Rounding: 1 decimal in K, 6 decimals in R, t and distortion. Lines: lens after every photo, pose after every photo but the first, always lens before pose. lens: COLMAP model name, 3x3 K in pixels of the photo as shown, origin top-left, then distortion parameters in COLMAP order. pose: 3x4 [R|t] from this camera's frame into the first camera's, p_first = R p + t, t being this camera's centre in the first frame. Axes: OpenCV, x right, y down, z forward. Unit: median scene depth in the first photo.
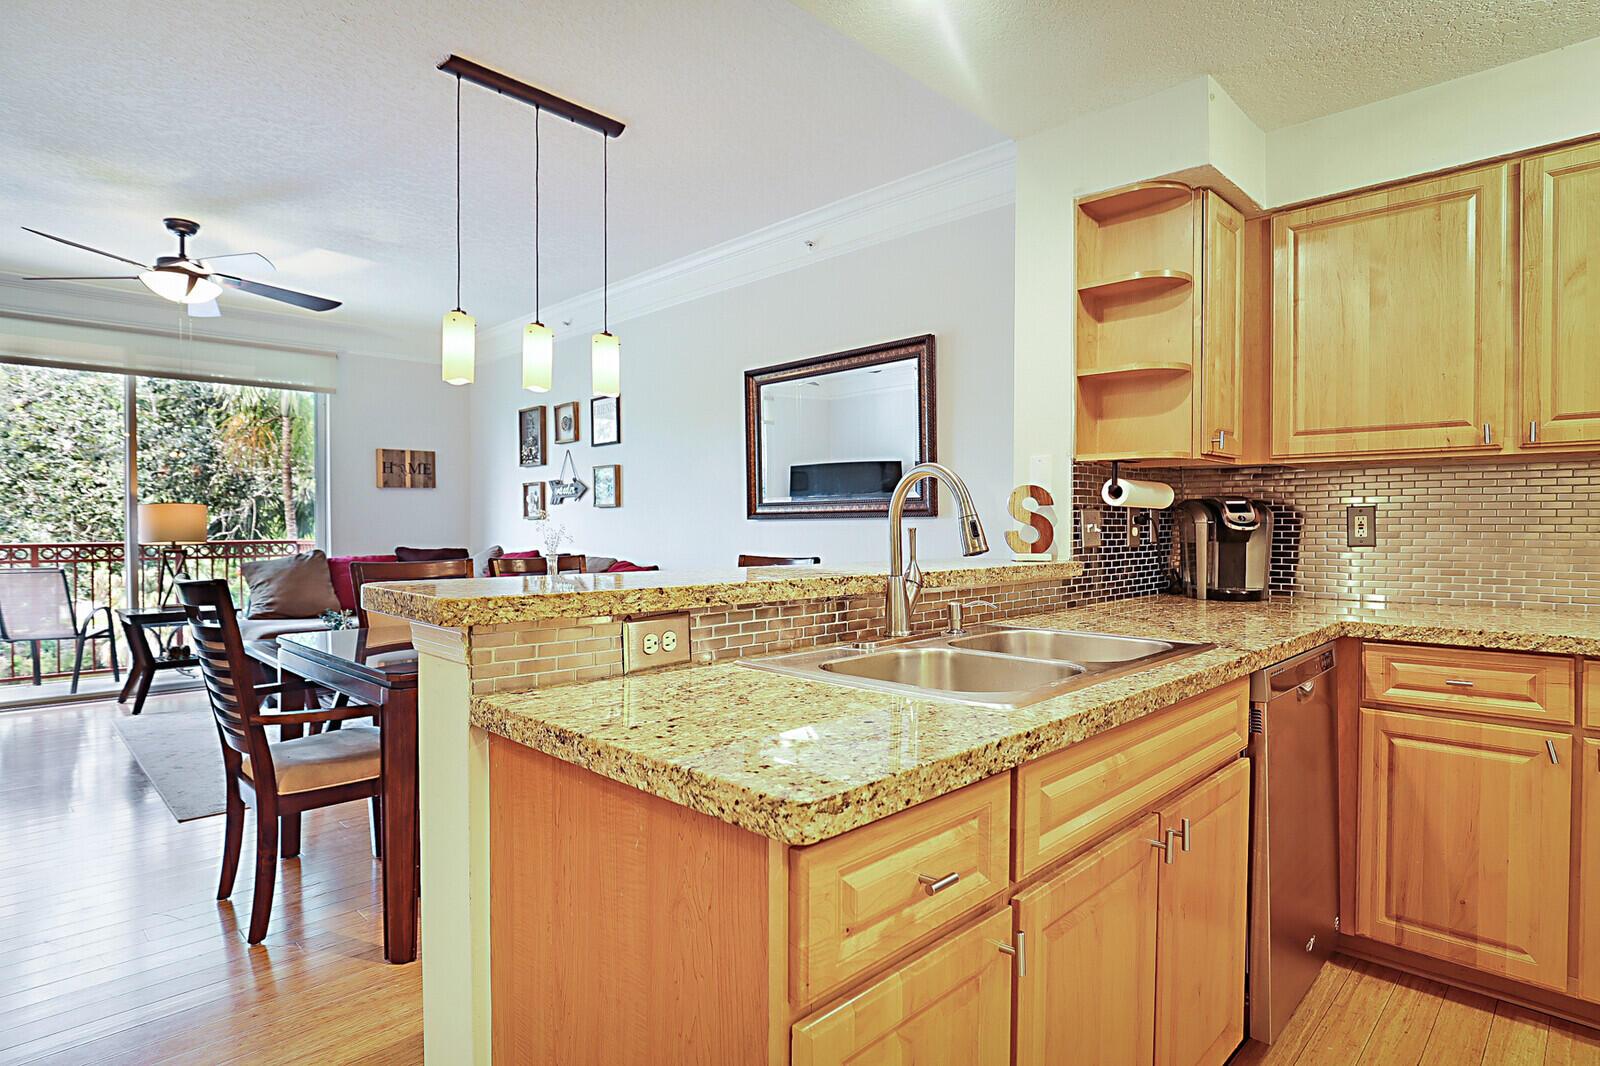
lens RADIAL K [[865.4, 0, 806.8], [0, 865.4, 541.3], [0, 0, 1]] dist [-0.021982, 0.008044]
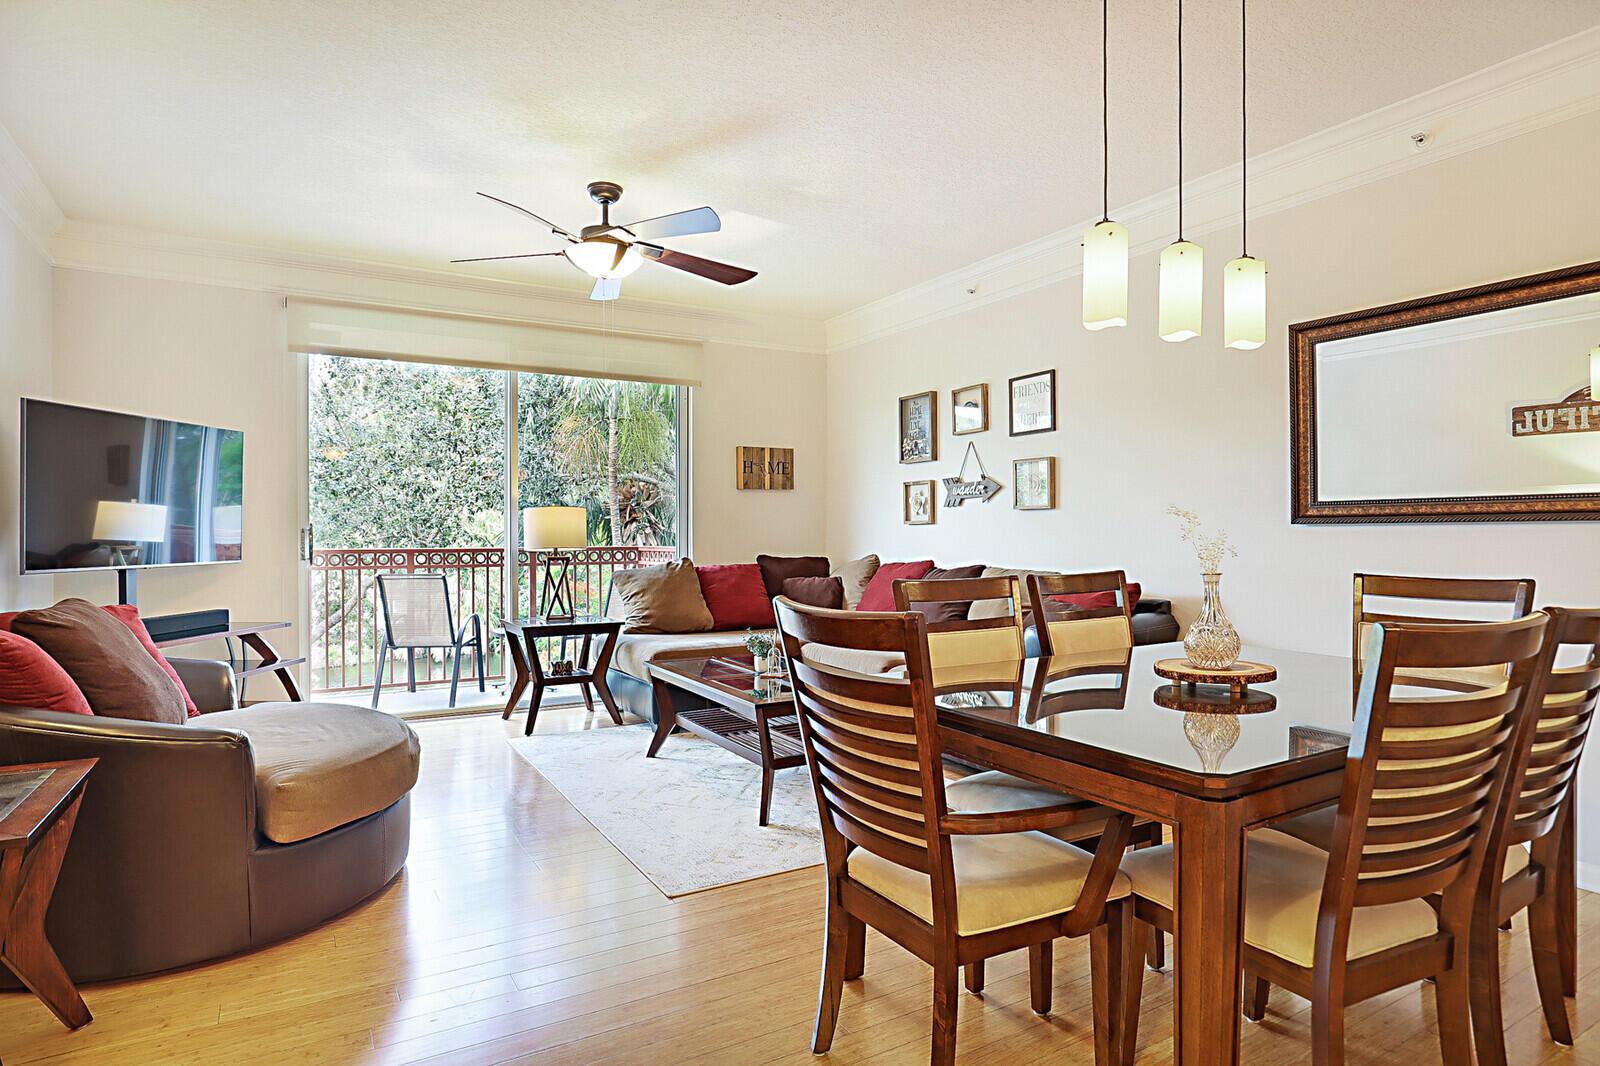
lens RADIAL K [[865.4, 0, 806.2], [0, 865.4, 536.8], [0, 0, 1]] dist [-0.021982, 0.008044]
pose [[0.970486, 0.001504, -0.241153, -0.234398], [-0.003388, 0.999967, -0.007396, -0.005982], [0.241134, 0.007995, 0.970459, 0.143859]]
